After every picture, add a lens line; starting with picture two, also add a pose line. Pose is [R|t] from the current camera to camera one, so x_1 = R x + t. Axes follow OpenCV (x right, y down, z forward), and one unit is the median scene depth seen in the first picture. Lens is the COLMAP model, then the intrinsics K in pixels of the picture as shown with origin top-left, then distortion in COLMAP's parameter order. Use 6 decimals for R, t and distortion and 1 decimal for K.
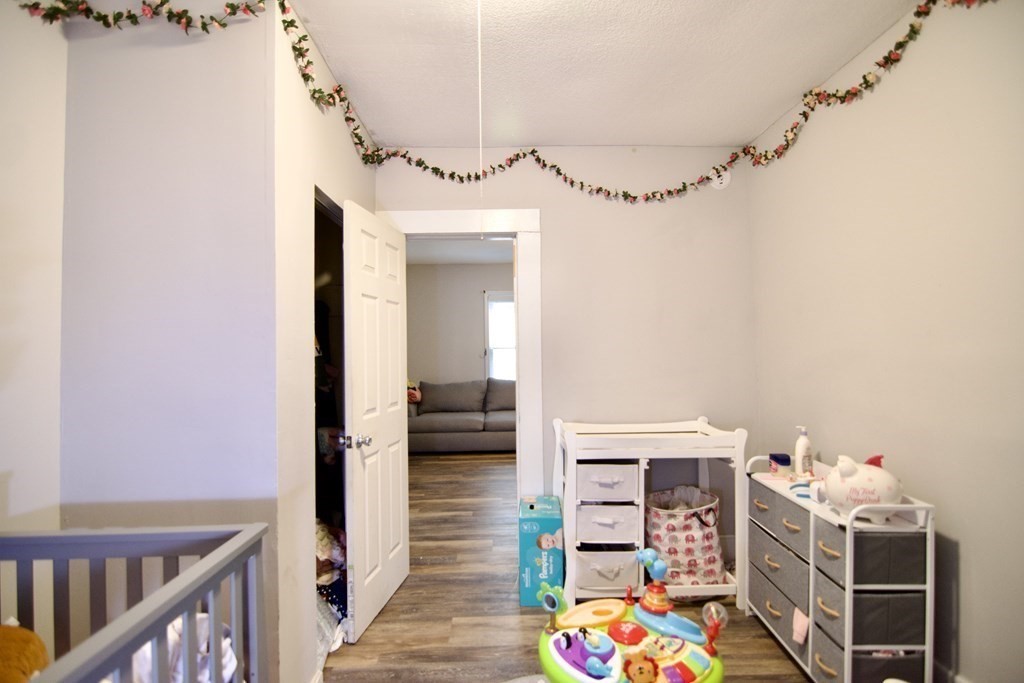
lens RADIAL K [[498.5, 0, 514.7], [0, 498.5, 337.2], [0, 0, 1]] dist [0.000146, -0.016191]
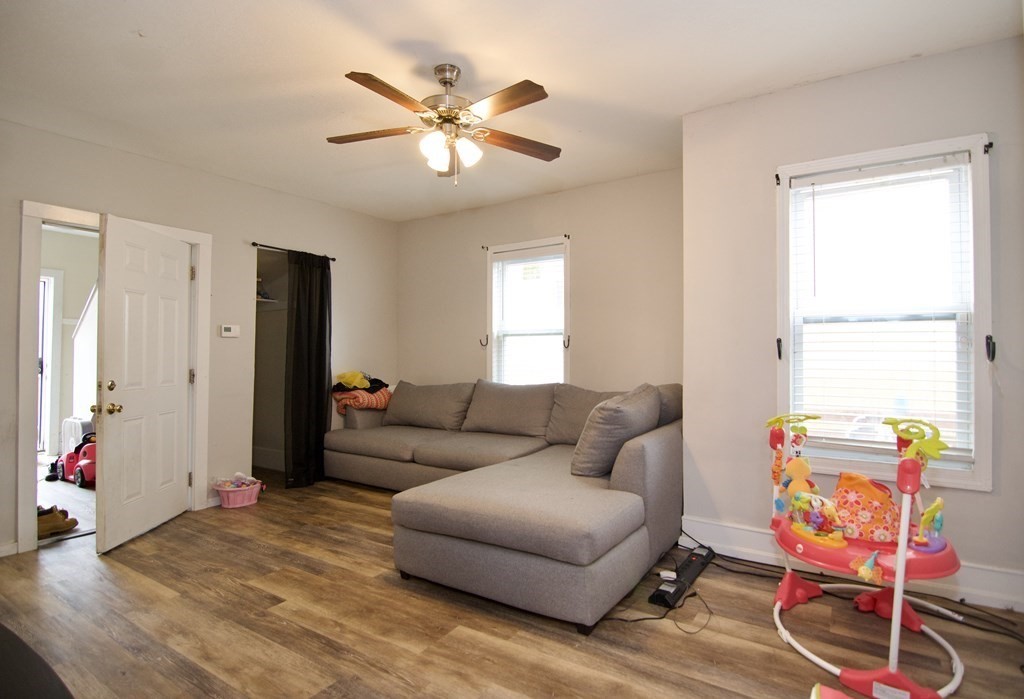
lens RADIAL K [[516.0, 0, 533.6], [0, 516.0, 347.5], [0, 0, 1]] dist [-0.000184, -0.020491]
pose [[0.846804, -0.000987, -0.531905, 0.371200], [-0.006720, 0.999899, -0.012554, 0.049252], [0.531863, 0.014205, 0.846711, 0.495427]]
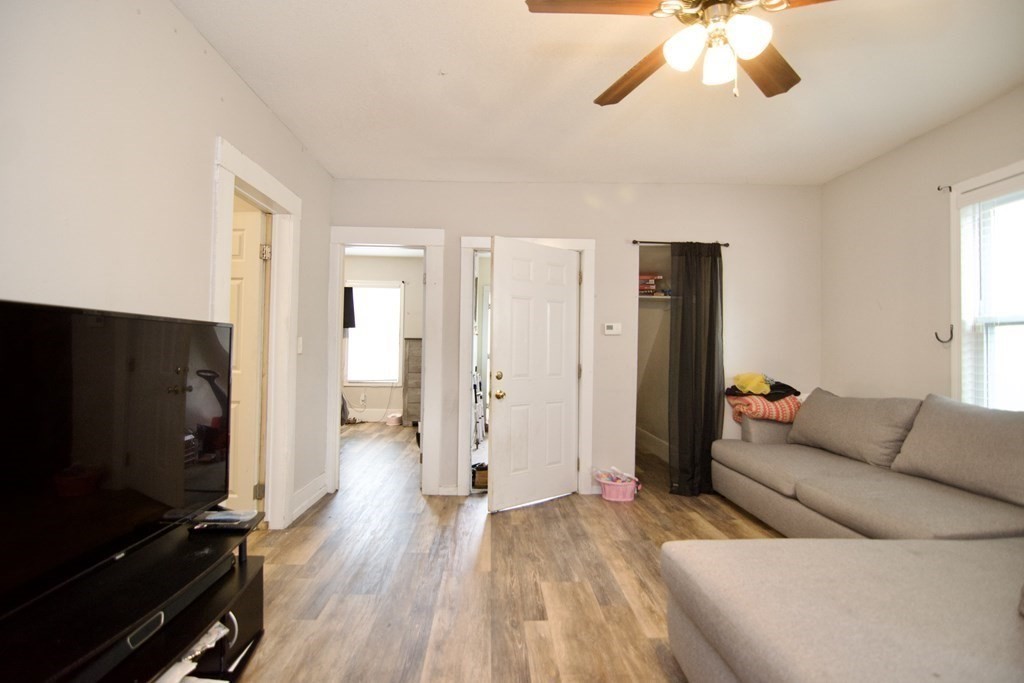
lens RADIAL K [[498.5, 0, 514.7], [0, 498.5, 337.2], [0, 0, 1]] dist [0.000146, -0.016191]
pose [[0.033591, -0.017560, -0.999281, 0.354641], [-0.016065, 0.999707, -0.018107, 0.048020], [0.999307, 0.016661, 0.033299, 0.669468]]
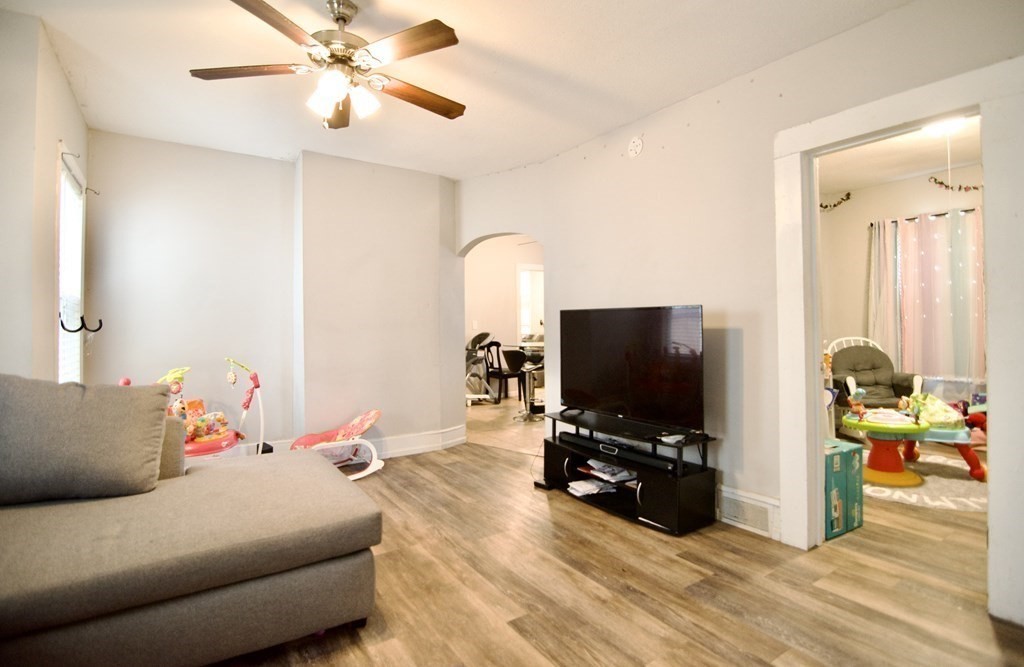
lens RADIAL K [[506.2, 0, 511.0], [0, 506.2, 318.2], [0, 0, 1]] dist [-0.027041, -0.000697]
pose [[-0.537141, 0.019556, 0.843266, -0.193866], [0.013534, 0.999802, -0.014565, 0.052509], [-0.843384, 0.003589, -0.537299, 0.849509]]
